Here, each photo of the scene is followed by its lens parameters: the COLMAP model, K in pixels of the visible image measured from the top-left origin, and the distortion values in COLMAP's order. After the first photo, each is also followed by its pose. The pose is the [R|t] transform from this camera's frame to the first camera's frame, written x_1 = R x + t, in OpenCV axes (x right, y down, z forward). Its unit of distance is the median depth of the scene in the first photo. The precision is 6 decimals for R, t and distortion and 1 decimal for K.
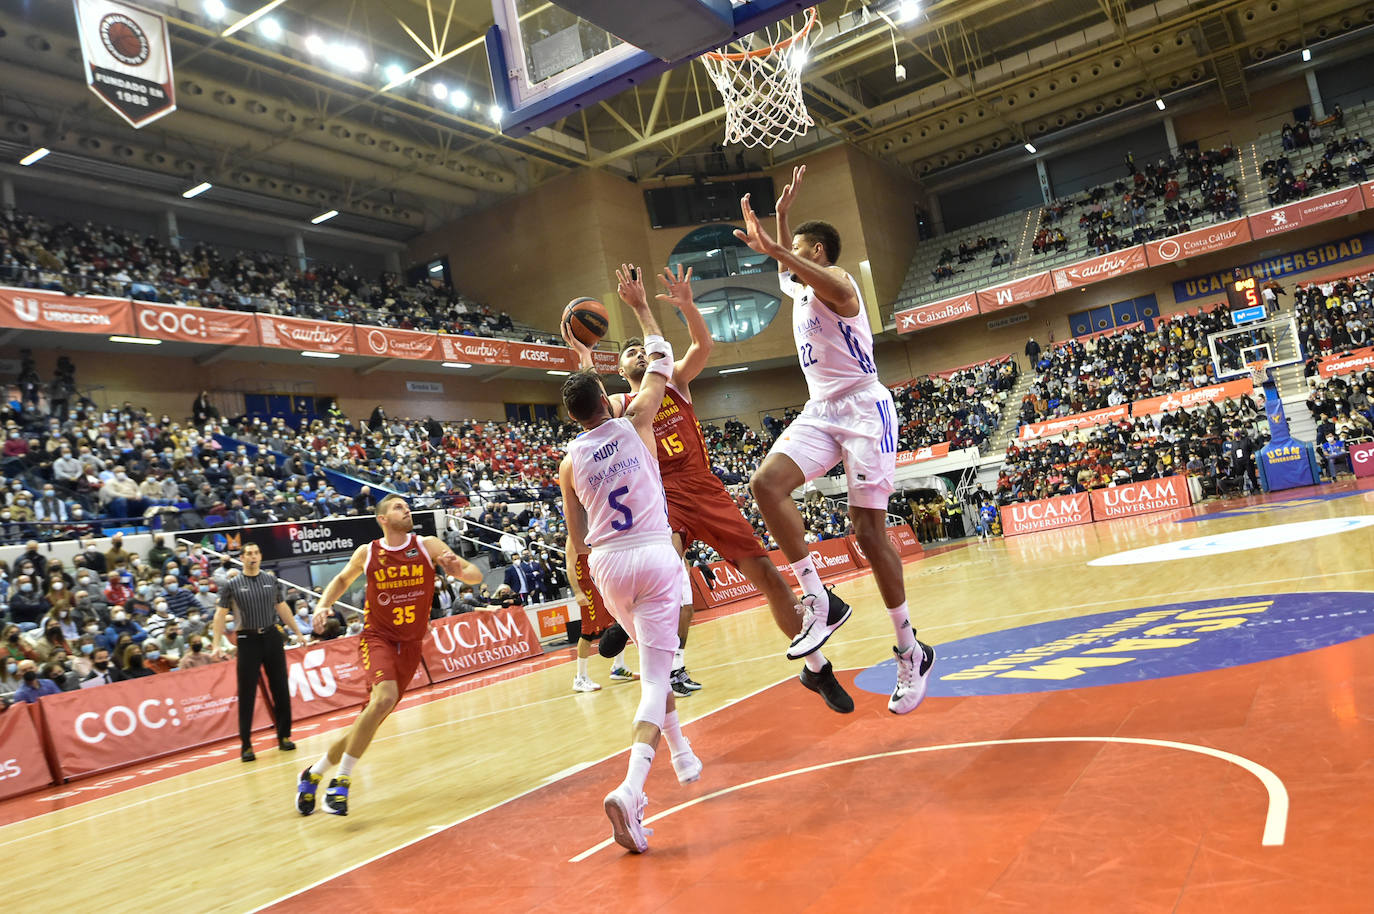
lens RADIAL K [[1059.6, 0, 625.5], [0, 1059.6, 456.5], [0, 0, 1]] dist [-0.006239, -0.003743]
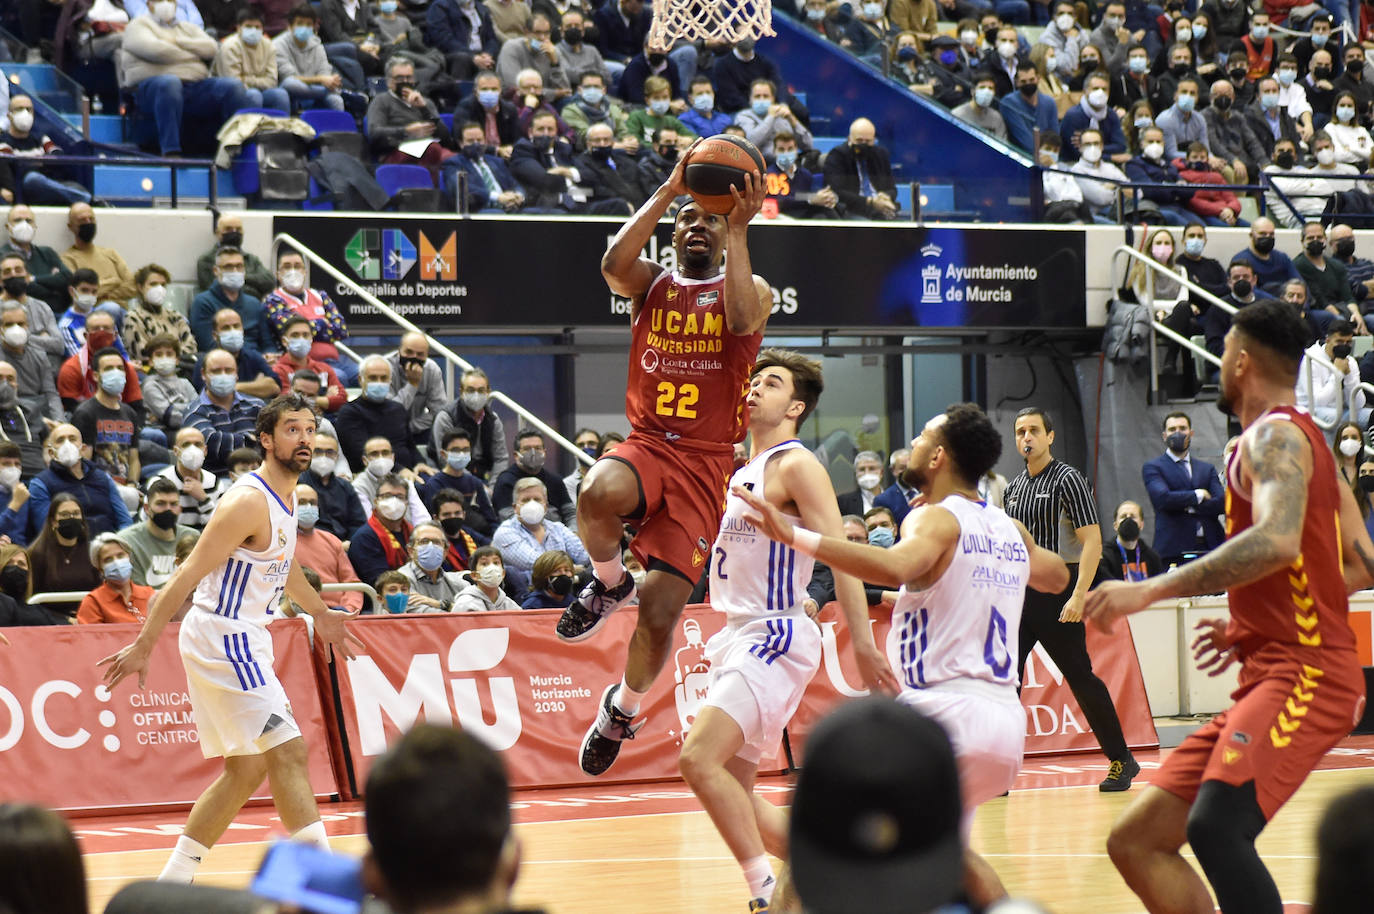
lens RADIAL K [[4793.7, 0, 750.2], [0, 4793.7, 456.1], [0, 0, 1]] dist [0.190584, -0.090255]
pose [[0.921117, 0.167964, -0.351185, 0.280342], [-0.115502, 0.979425, 0.165489, -0.126019], [0.371756, -0.111872, 0.921565, -0.401564]]
